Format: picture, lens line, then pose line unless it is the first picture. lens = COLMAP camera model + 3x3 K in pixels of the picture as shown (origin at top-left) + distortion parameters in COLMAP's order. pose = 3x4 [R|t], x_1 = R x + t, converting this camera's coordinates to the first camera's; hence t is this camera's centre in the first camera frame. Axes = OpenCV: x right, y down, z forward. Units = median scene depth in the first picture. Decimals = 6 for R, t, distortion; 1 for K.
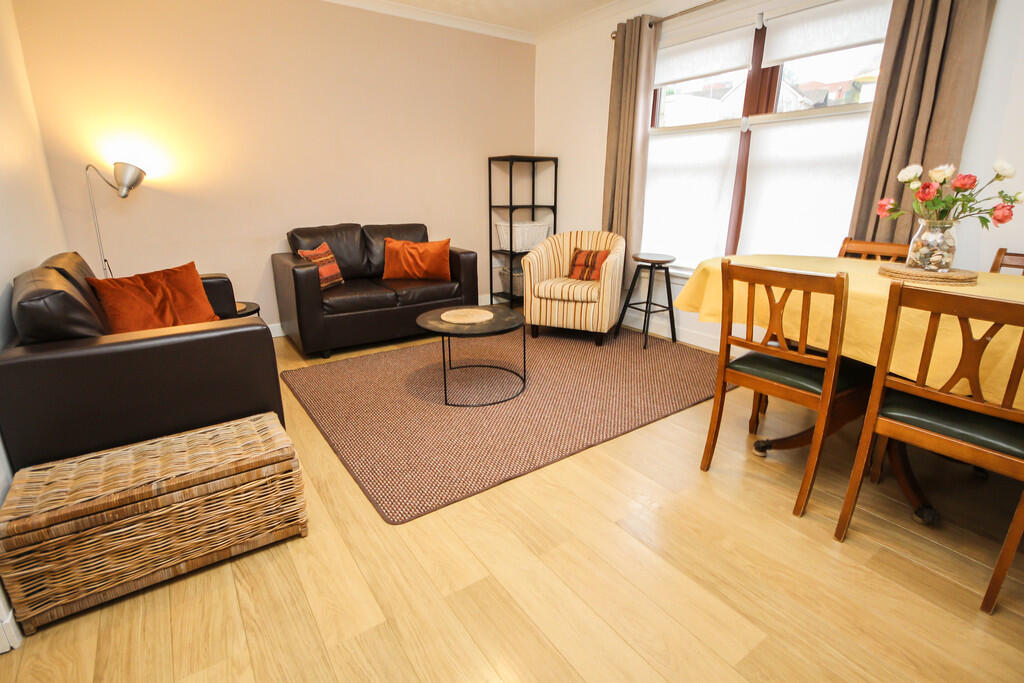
lens RADIAL K [[518.8, 0, 519.2], [0, 518.8, 332.4], [0, 0, 1]] dist [0.003134, 0.000299]
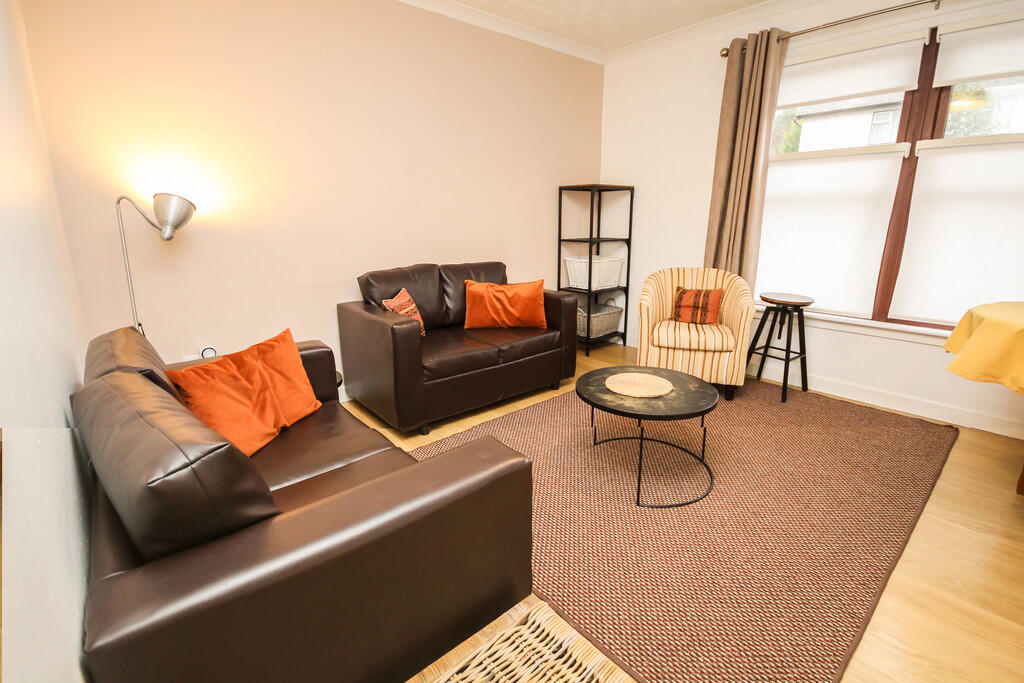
lens RADIAL K [[485.1, 0, 514.1], [0, 485.1, 336.3], [0, 0, 1]] dist [0.000633, -0.006675]
pose [[0.994175, -0.031555, 0.103056, -0.290561], [0.034316, 0.999095, -0.025127, -0.074045], [-0.102170, 0.028517, 0.994358, 0.224157]]
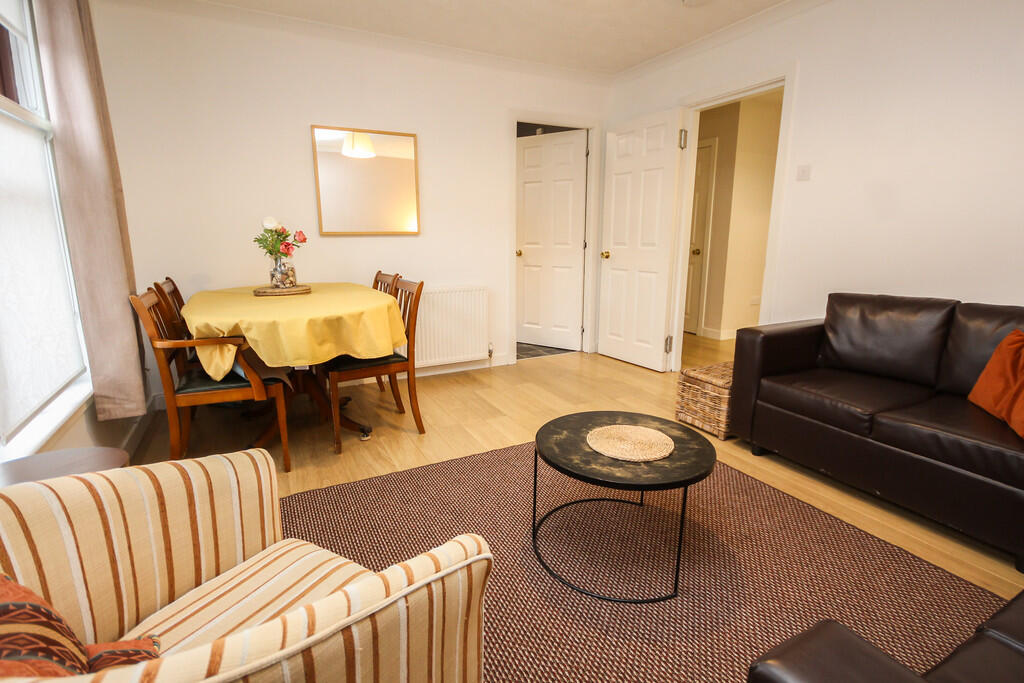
lens RADIAL K [[485.1, 0, 514.1], [0, 485.1, 336.3], [0, 0, 1]] dist [0.000633, -0.006675]
pose [[-0.991460, -0.029303, 0.127078, -0.023593], [0.032885, 0.886767, 0.461045, -0.327994], [-0.126198, 0.461287, -0.878230, 1.167003]]
